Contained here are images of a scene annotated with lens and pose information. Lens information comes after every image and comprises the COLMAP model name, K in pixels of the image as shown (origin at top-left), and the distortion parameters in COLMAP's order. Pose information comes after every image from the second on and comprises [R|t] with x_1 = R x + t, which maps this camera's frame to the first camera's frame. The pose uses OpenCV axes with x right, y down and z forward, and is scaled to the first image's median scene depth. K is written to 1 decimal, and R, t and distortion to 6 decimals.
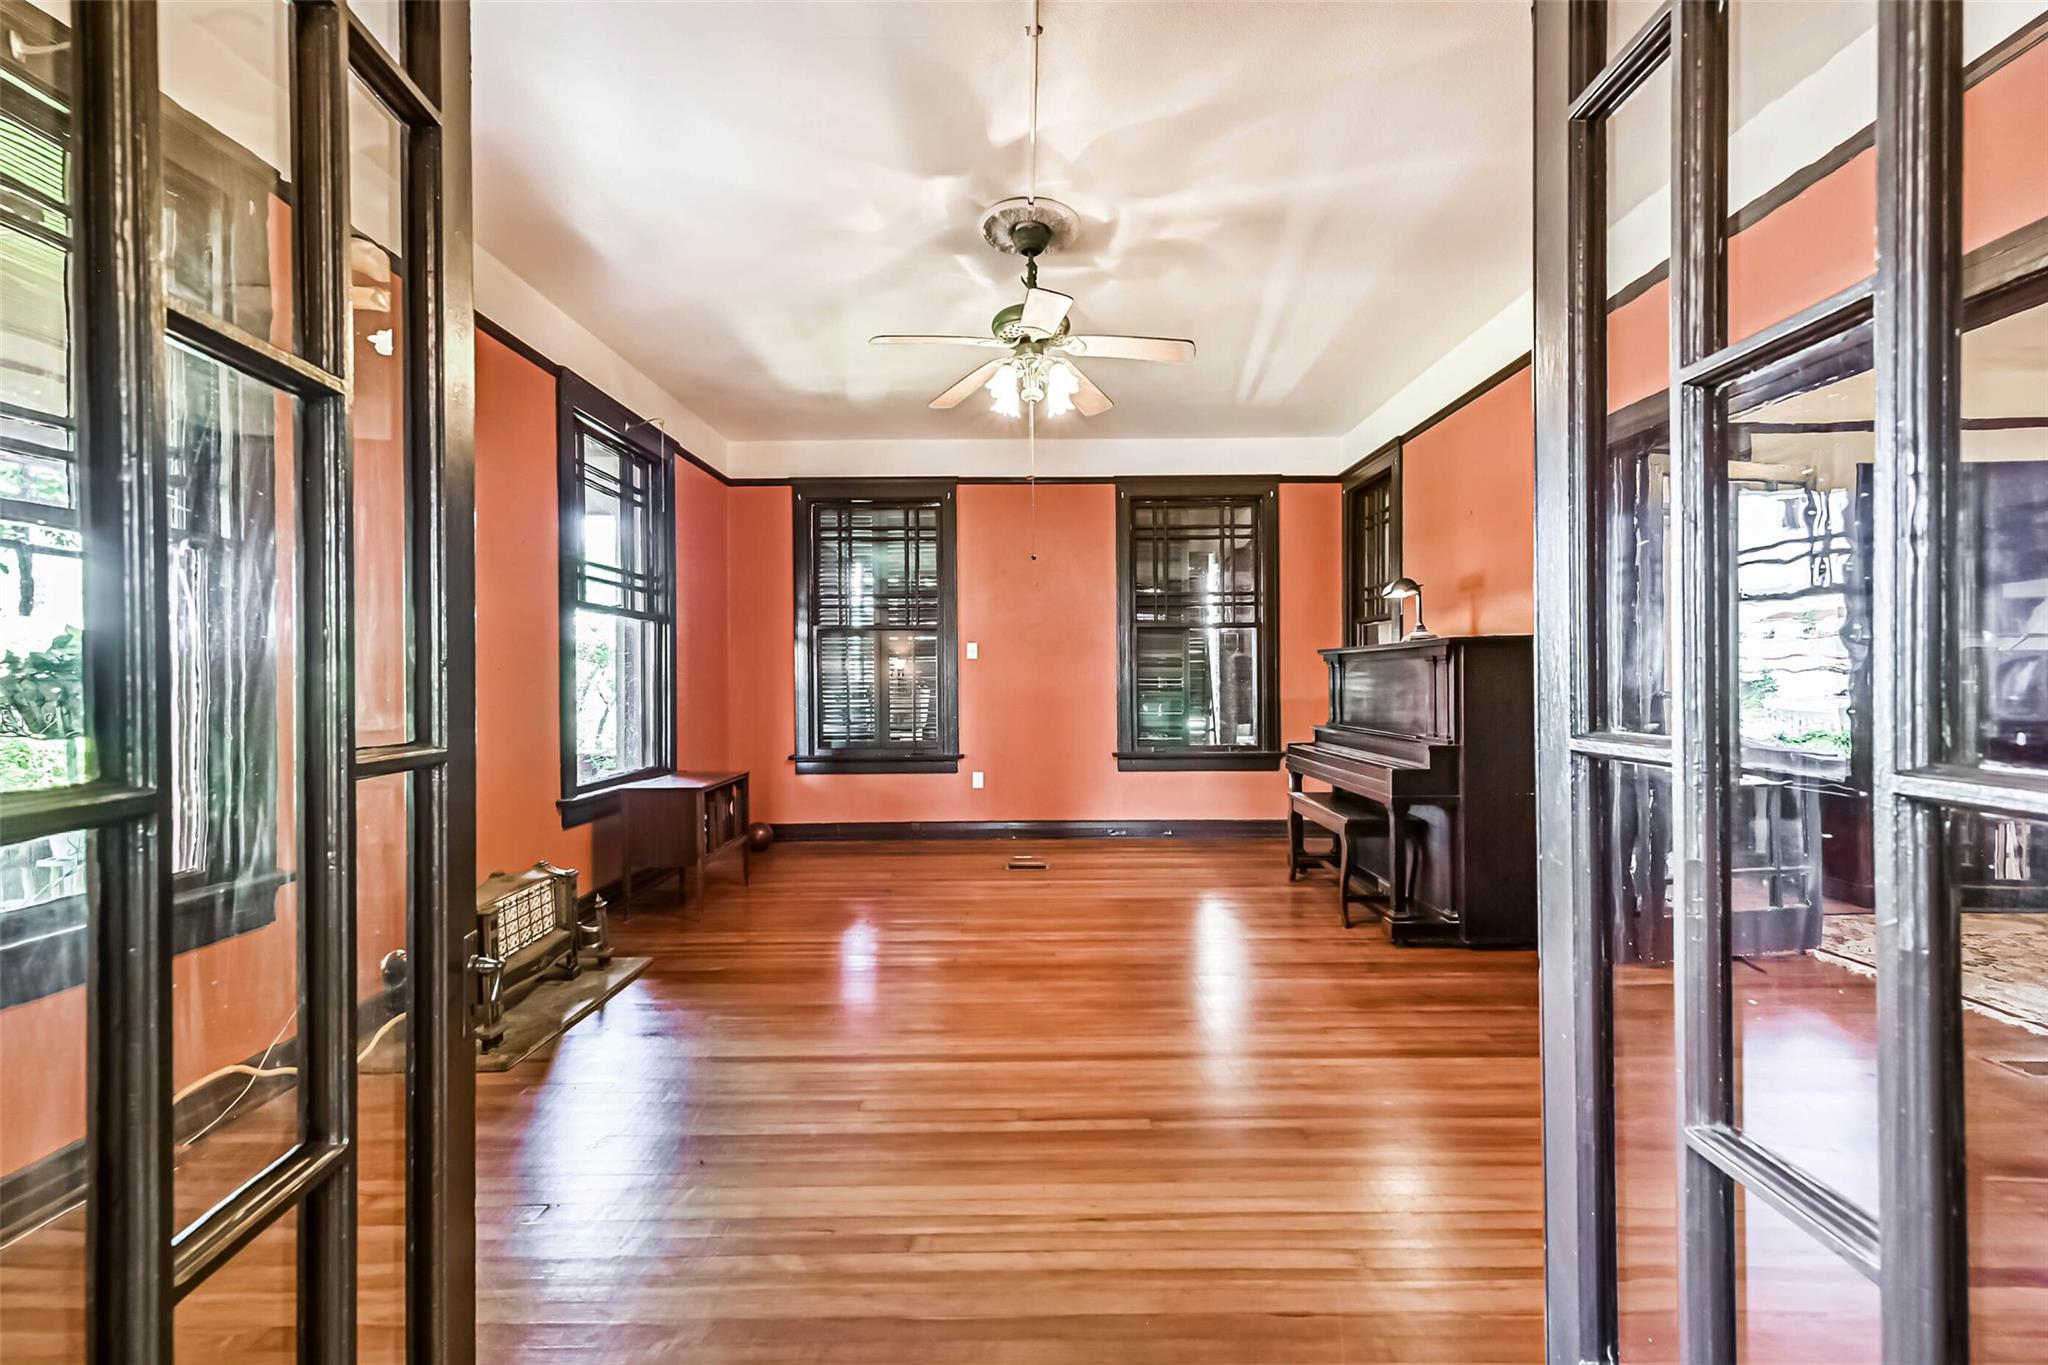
lens RADIAL K [[798.5, 0, 1024.0], [0, 798.5, 682.5], [0, 0, 1]] dist [0.015704, -0.000156]
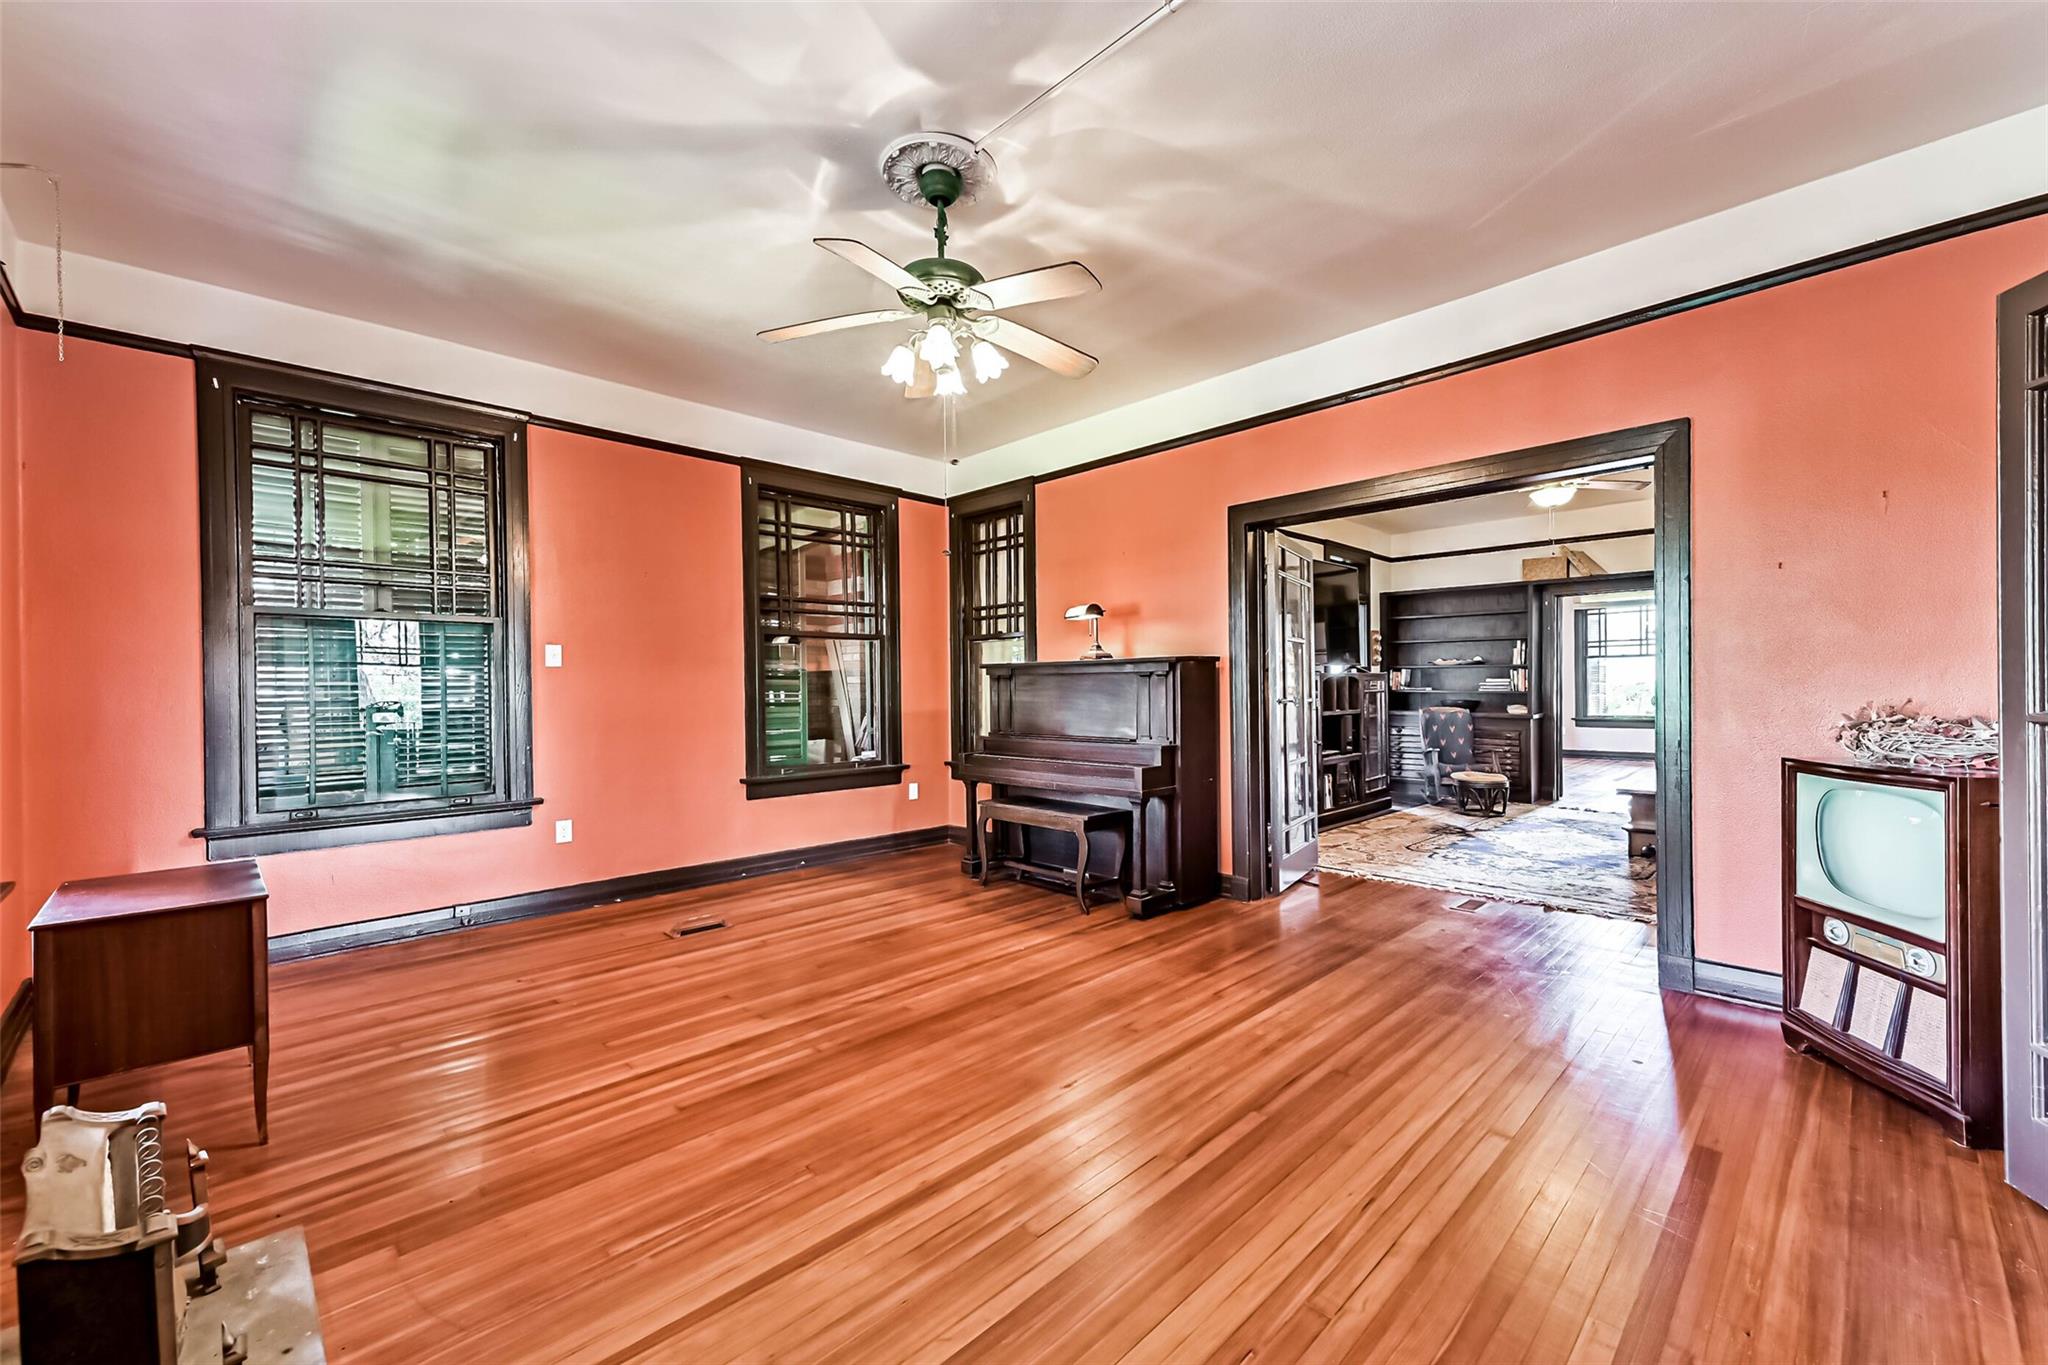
lens RADIAL K [[819.7, 0, 1030.2], [0, 819.7, 688.9], [0, 0, 1]] dist [0.016706, -0.000606]
pose [[0.711171, -0.001338, 0.703018, -0.478376], [0.009225, 0.999930, -0.007429, 0.000978], [-0.702959, 0.011769, 0.711133, 0.260139]]
